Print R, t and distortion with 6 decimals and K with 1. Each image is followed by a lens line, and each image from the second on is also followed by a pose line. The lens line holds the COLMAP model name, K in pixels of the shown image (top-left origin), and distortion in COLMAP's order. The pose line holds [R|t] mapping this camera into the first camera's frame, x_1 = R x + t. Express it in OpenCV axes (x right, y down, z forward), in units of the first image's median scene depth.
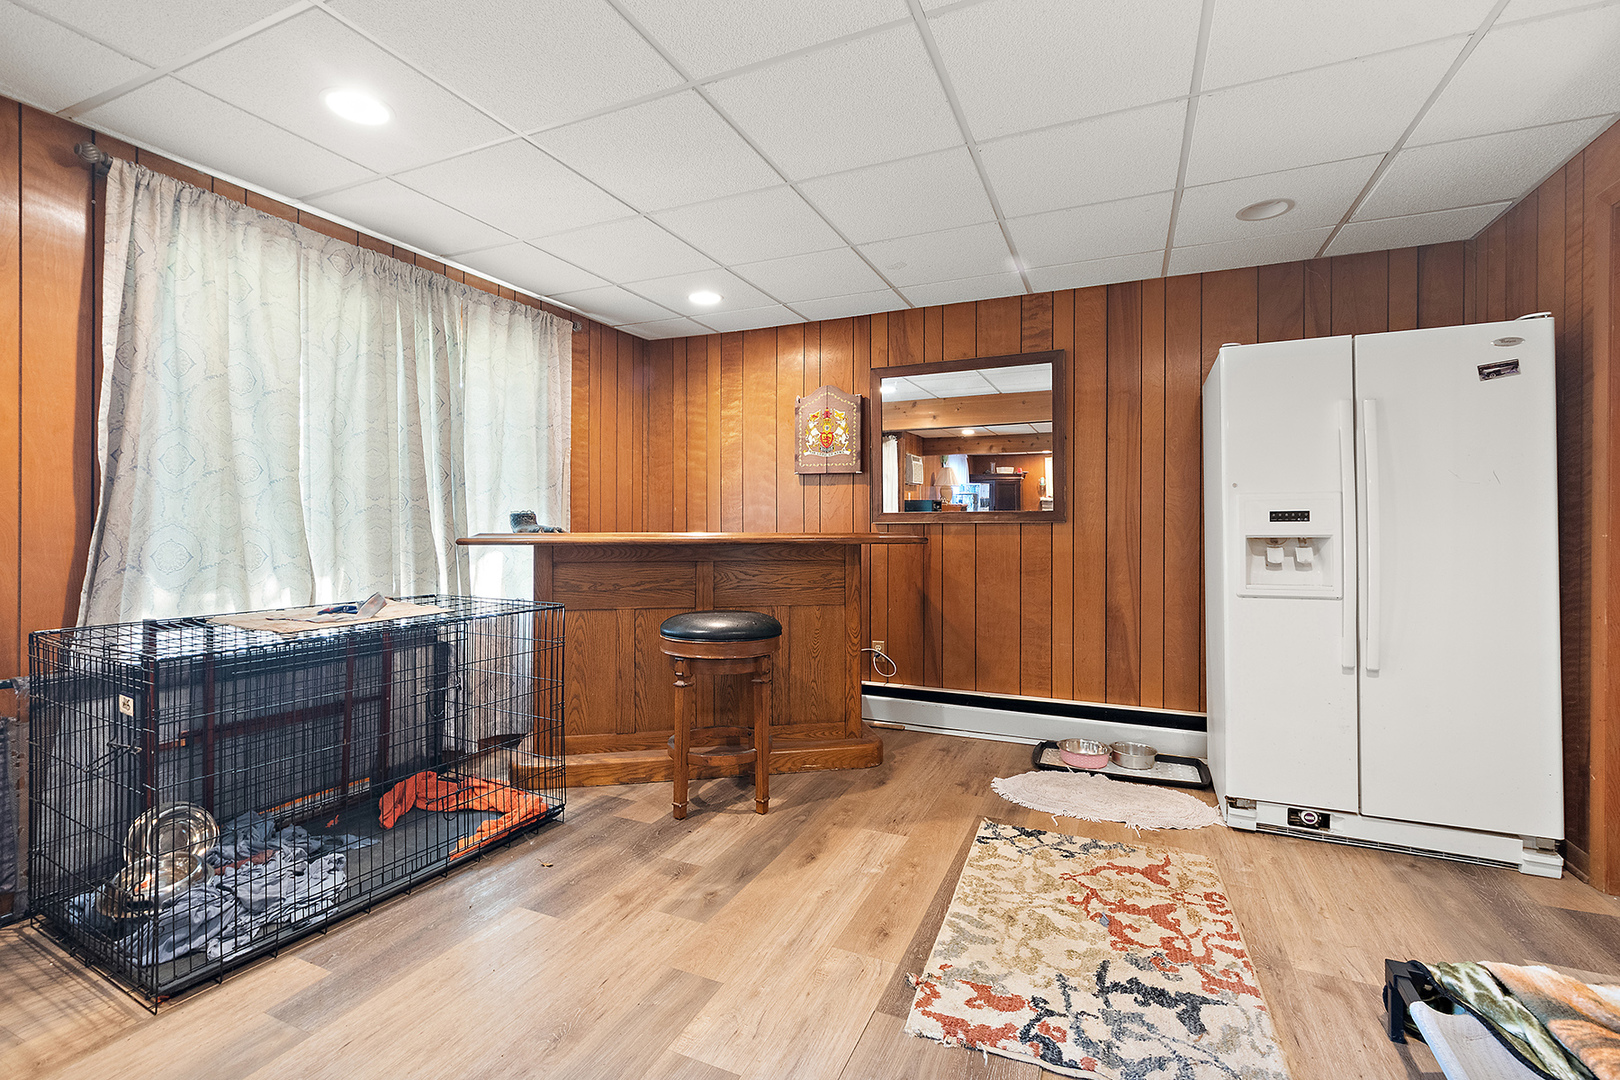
lens RADIAL K [[714.6, 0, 803.1], [0, 714.6, 526.5], [0, 0, 1]] dist [0.012164, -0.015564]
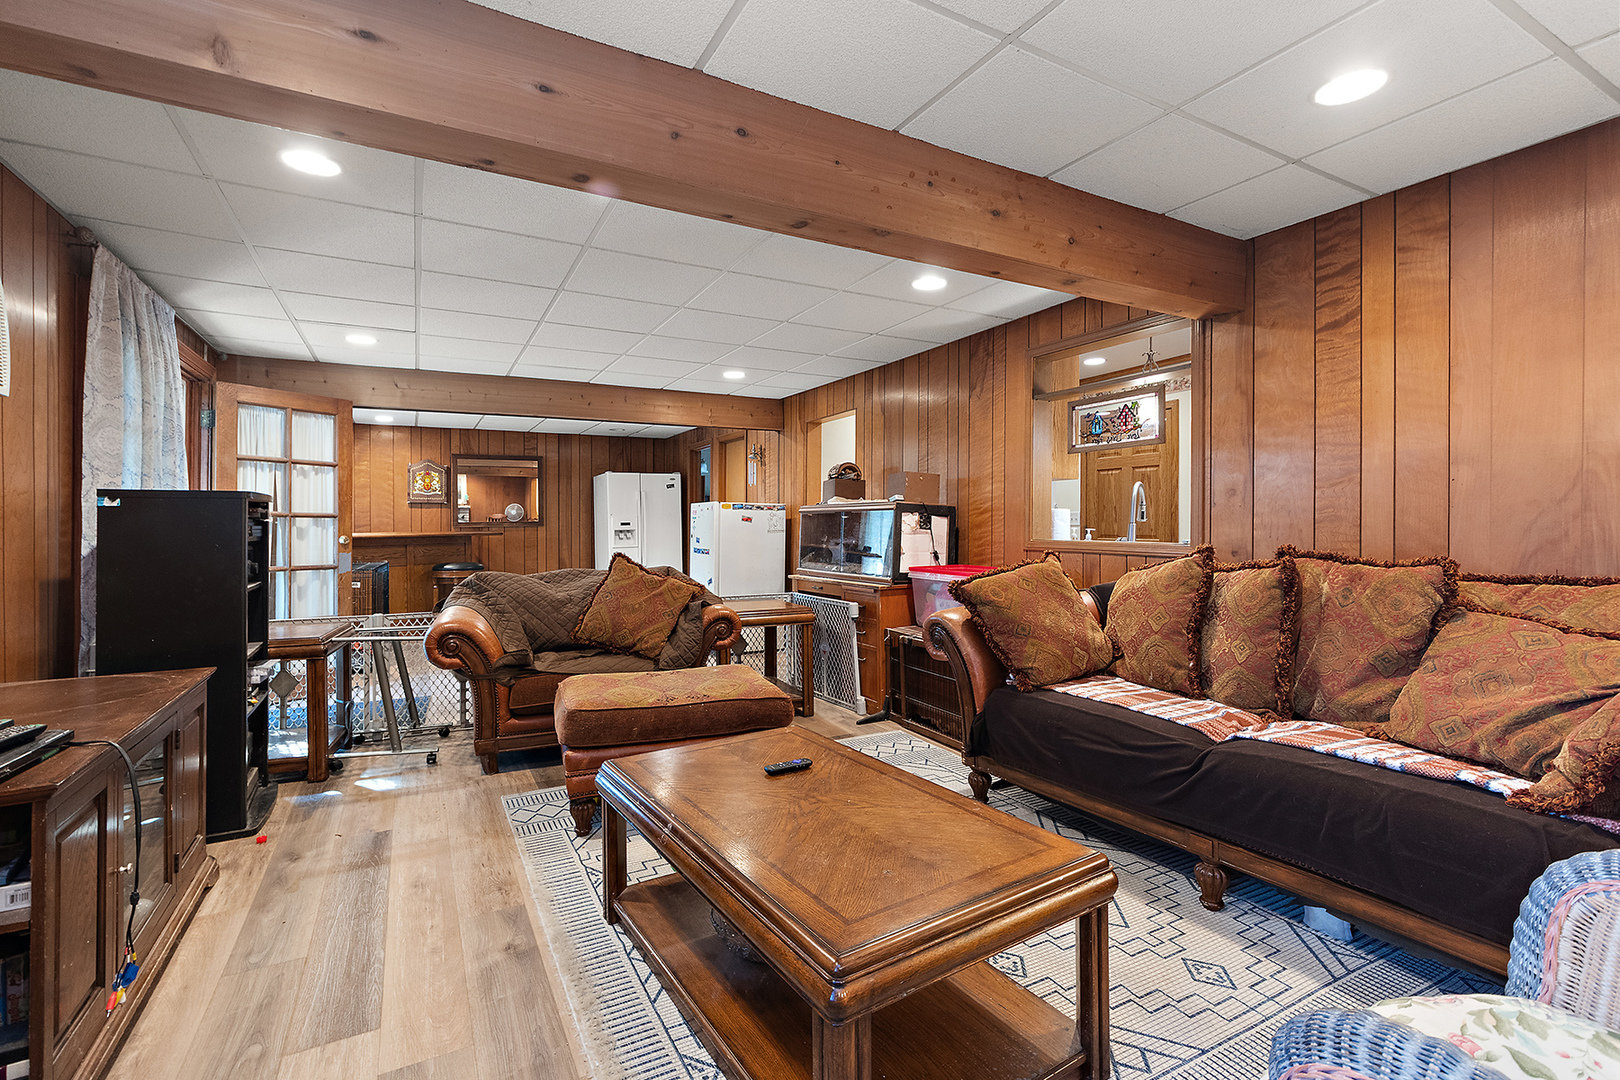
lens RADIAL K [[714.6, 0, 803.1], [0, 714.6, 526.5], [0, 0, 1]] dist [0.012164, -0.015564]
pose [[0.608449, -0.009484, 0.793536, -1.045120], [0.009203, 0.999946, 0.004895, -0.008153], [-0.793540, 0.004324, 0.608503, -1.211986]]
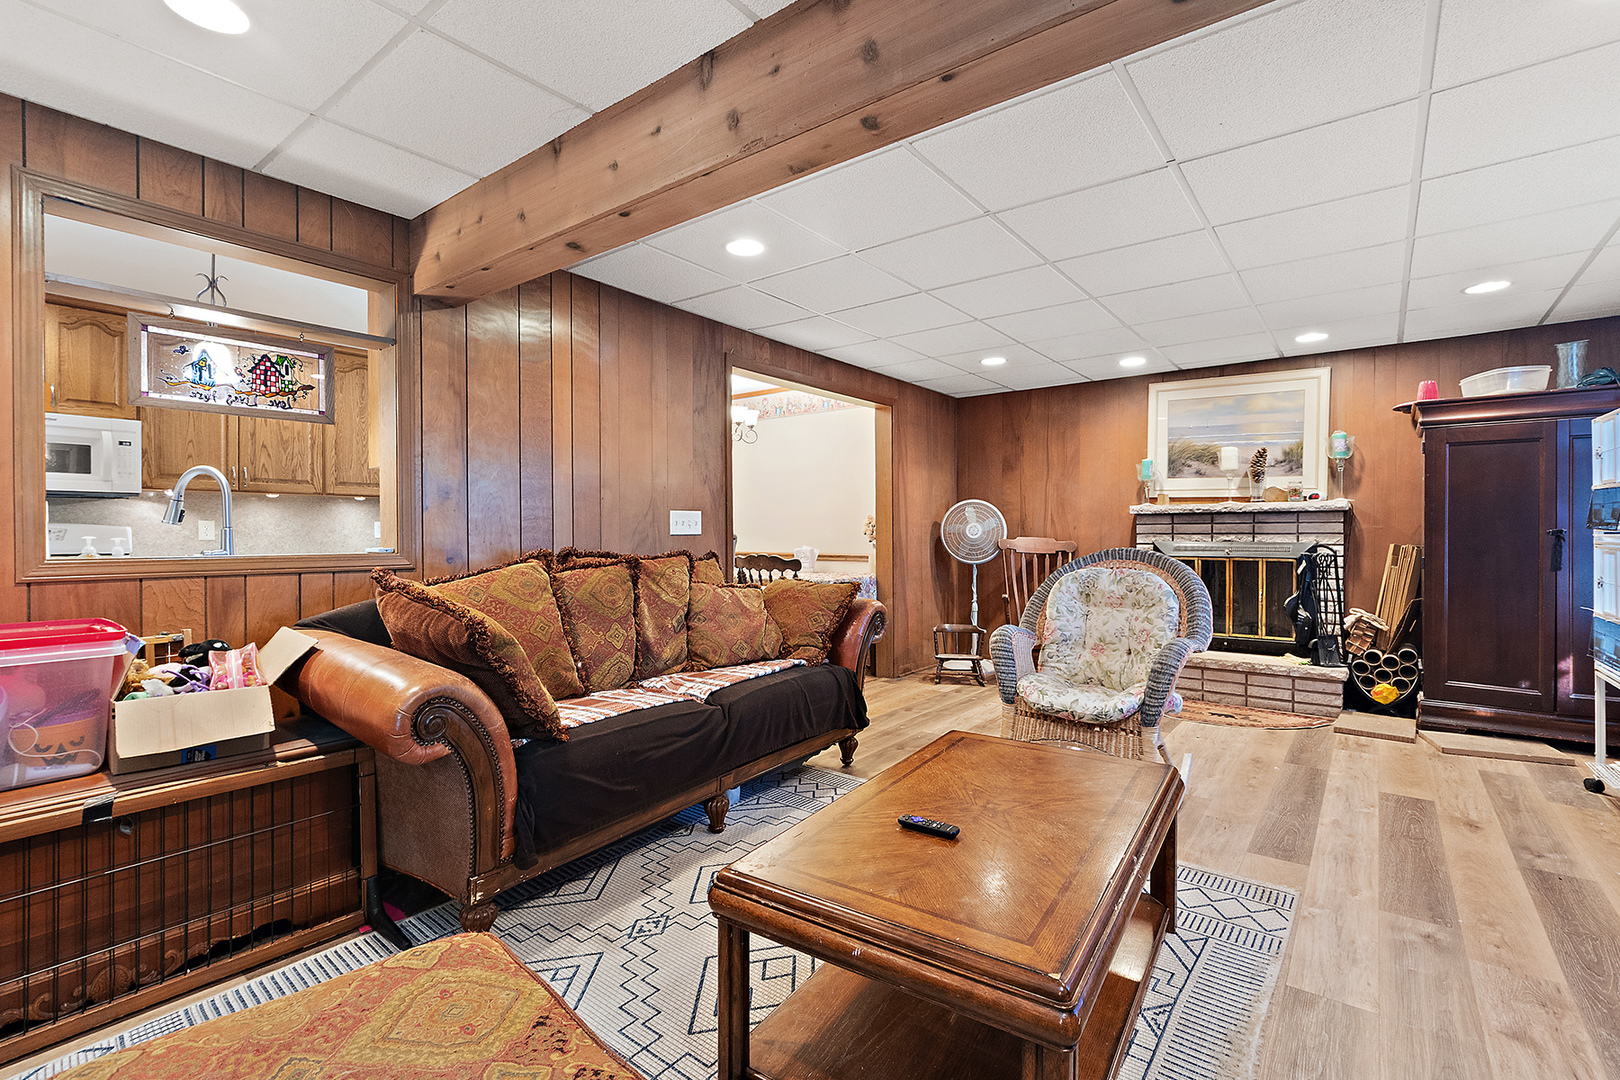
lens RADIAL K [[732.9, 0, 801.6], [0, 732.9, 540.3], [0, 0, 1]] dist [0.004994, -0.005283]
pose [[-0.969366, -0.009077, 0.245454, -0.646642], [-0.004362, 0.999796, 0.019746, -0.007864], [-0.245583, 0.018070, -0.969207, -0.401163]]
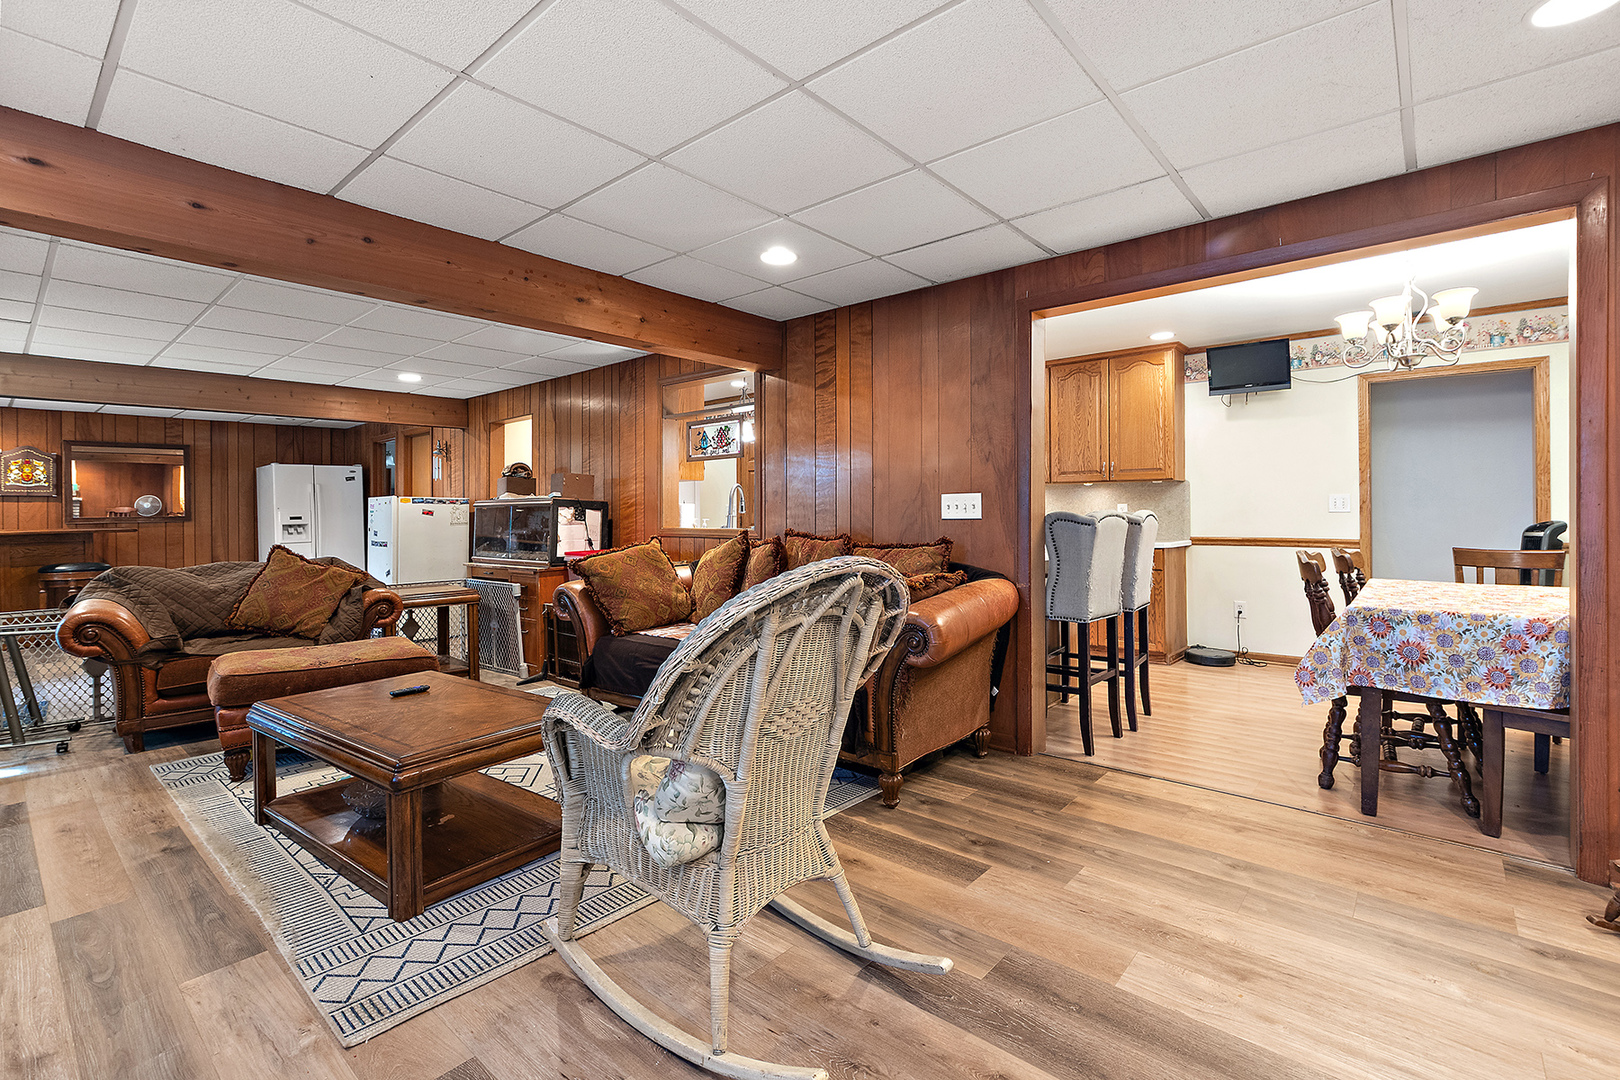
lens RADIAL K [[724.1, 0, 800.7], [0, 724.1, 512.9], [0, 0, 1]] dist [-0.003523, 0.000856]
pose [[0.295007, -0.008286, 0.955459, -1.240280], [0.015906, 0.999866, 0.003760, -0.009656], [-0.955363, 0.014088, 0.295099, -1.507473]]
